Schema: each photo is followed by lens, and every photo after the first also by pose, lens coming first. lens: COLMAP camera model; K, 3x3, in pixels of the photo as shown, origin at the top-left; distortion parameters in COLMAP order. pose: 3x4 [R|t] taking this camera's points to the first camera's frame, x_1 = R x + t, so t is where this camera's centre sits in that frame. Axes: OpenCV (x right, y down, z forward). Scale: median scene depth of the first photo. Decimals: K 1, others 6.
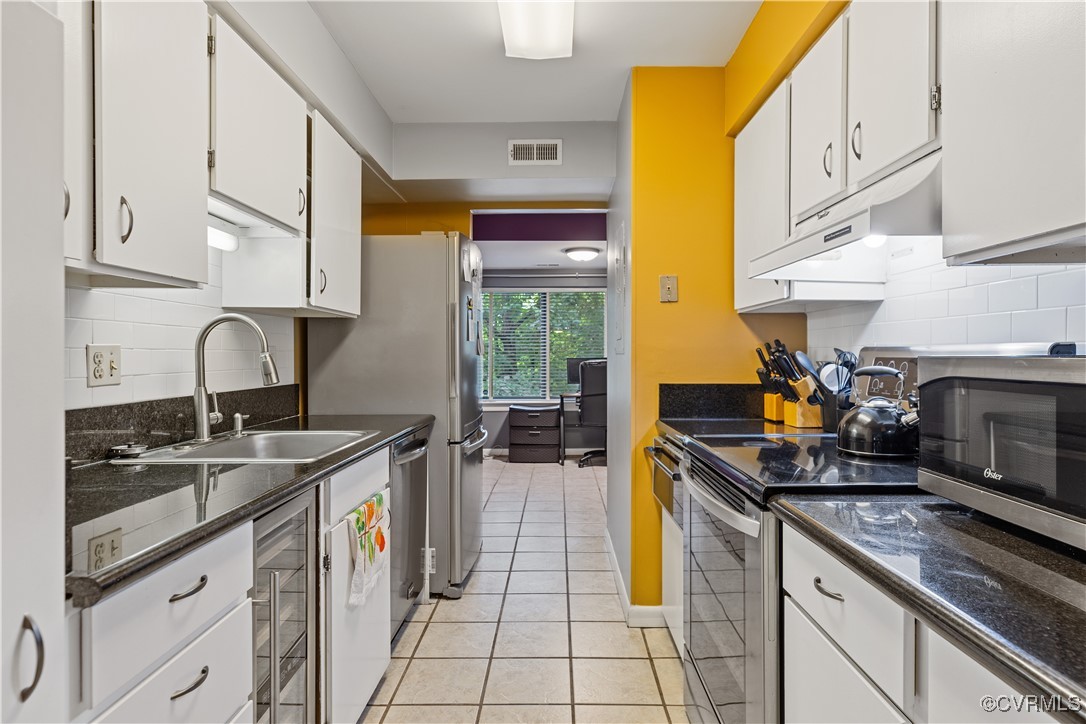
lens RADIAL K [[583.1, 0, 538.2], [0, 583.1, 356.2], [0, 0, 1]] dist [0.001881, 0.001878]
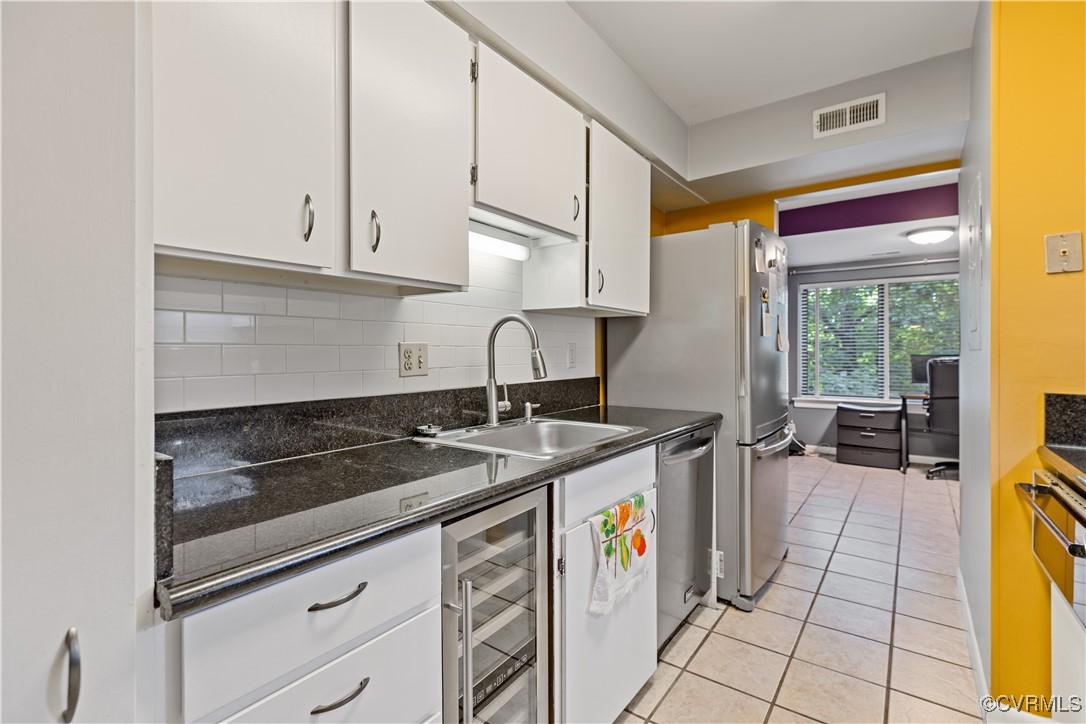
lens RADIAL K [[486.3, 0, 561.3], [0, 486.3, 350.4], [0, 0, 1]] dist [0.005661, -0.000272]
pose [[0.830979, -0.000625, -0.556303, 0.056538], [-0.001425, 0.999994, -0.003252, -0.000438], [0.556302, 0.003495, 0.830973, 0.212094]]
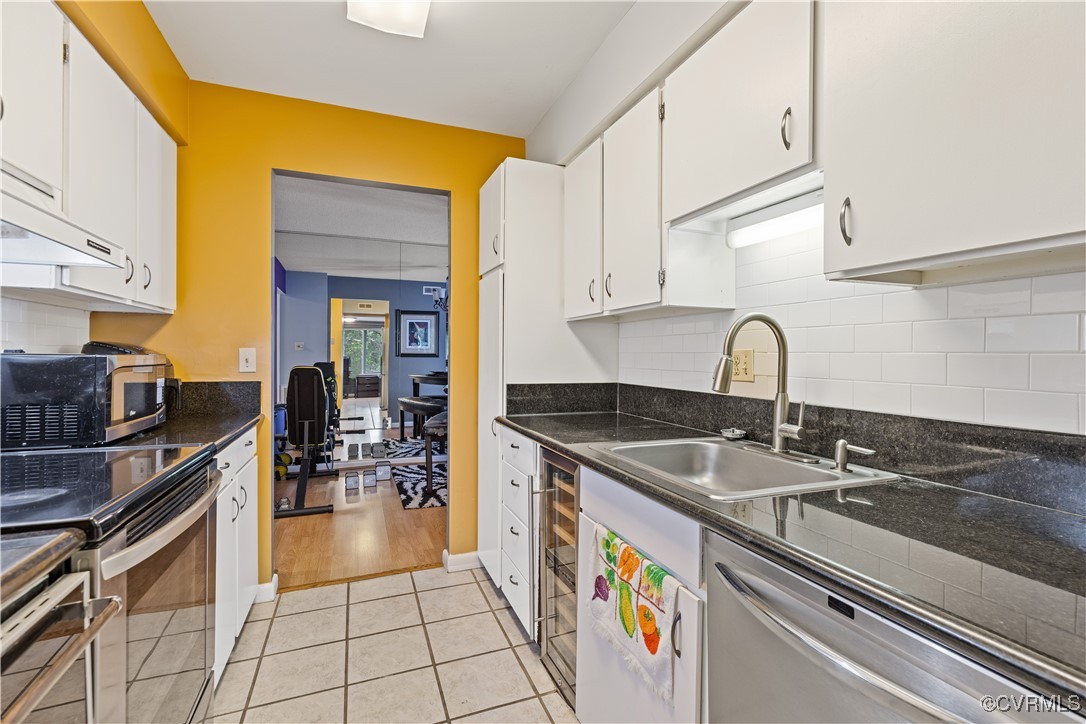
lens RADIAL K [[486.3, 0, 562.4], [0, 486.3, 355.9], [0, 0, 1]] dist [0.005661, -0.000272]
pose [[-0.903612, -0.006594, -0.428301, 0.052729], [-0.009418, 0.999946, 0.004474, -0.004691], [0.428248, 0.008077, -0.903625, 1.193112]]
